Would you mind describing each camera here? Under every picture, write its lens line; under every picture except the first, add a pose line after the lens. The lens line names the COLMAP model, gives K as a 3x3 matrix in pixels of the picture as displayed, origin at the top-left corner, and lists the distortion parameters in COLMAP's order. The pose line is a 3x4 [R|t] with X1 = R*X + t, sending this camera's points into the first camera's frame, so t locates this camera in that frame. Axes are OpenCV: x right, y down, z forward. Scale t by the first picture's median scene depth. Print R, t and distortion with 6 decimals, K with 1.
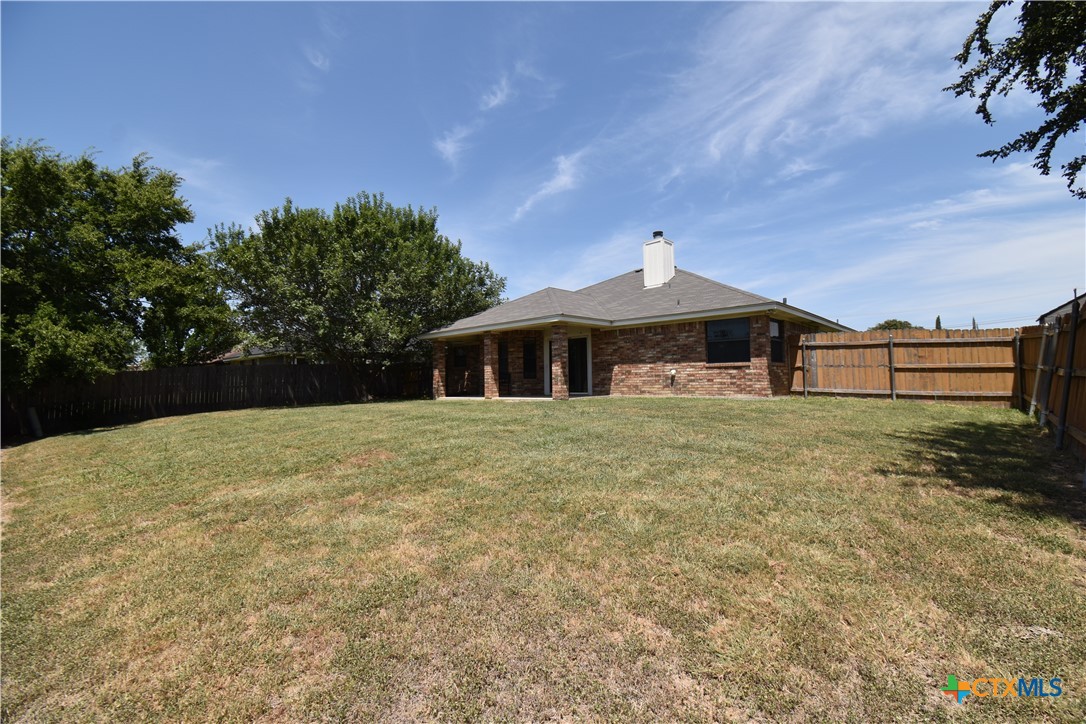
lens RADIAL K [[476.3, 0, 541.1], [0, 476.3, 361.7], [0, 0, 1]] dist [-0.006736, -0.004275]
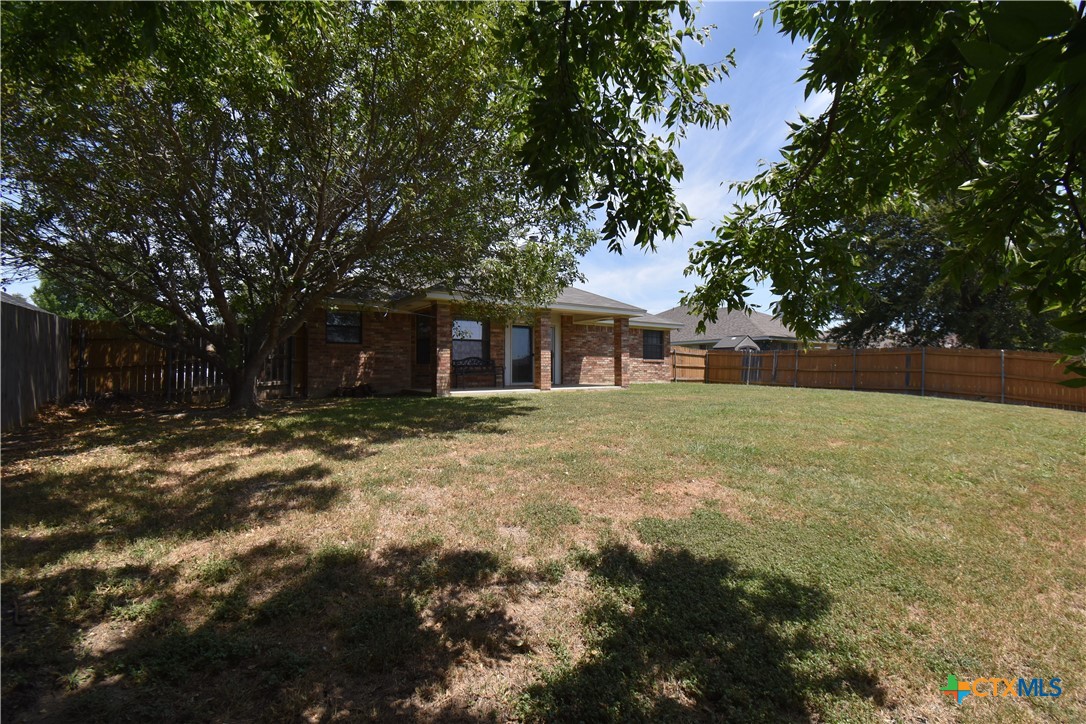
lens RADIAL K [[476.3, 0, 542.9], [0, 476.3, 362.0], [0, 0, 1]] dist [-0.006736, -0.004275]
pose [[0.228601, 0.031736, 0.973003, -1.024078], [-0.042487, 0.998841, -0.022597, 0.052787], [-0.972593, -0.036174, 0.229685, 0.898753]]
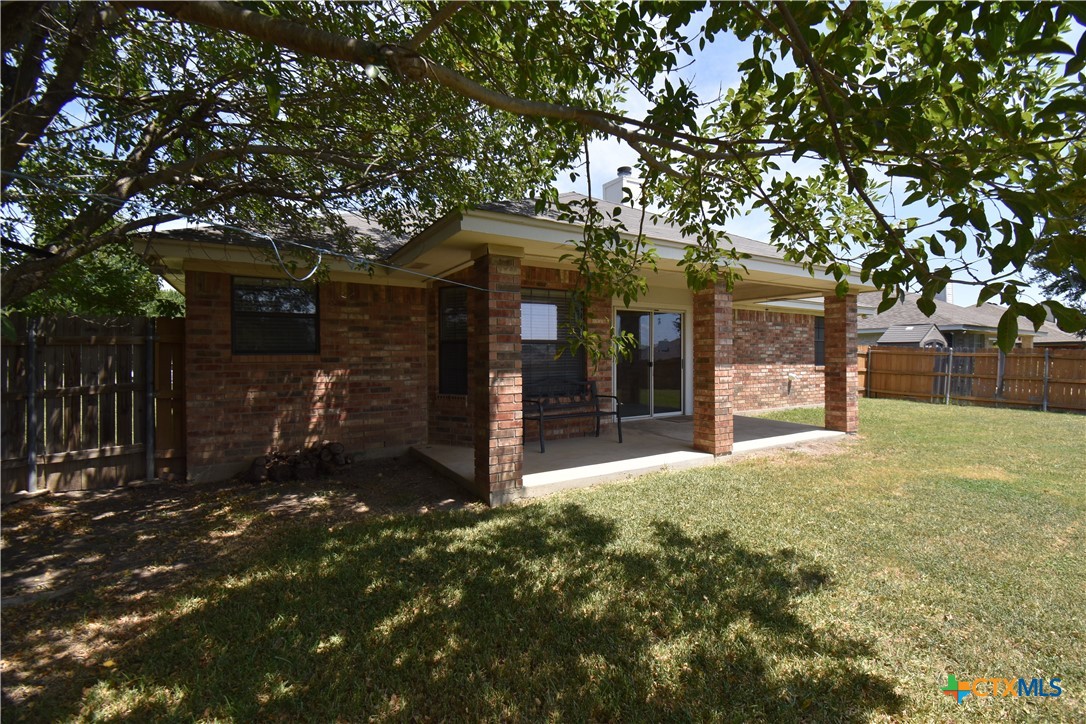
lens RADIAL K [[476.3, 0, 540.9], [0, 476.3, 359.0], [0, 0, 1]] dist [-0.006736, -0.004275]
pose [[0.287714, 0.008929, 0.957675, -0.564263], [-0.041191, 0.999147, 0.003059, 0.008399], [-0.956830, -0.040327, 0.287836, 1.139829]]
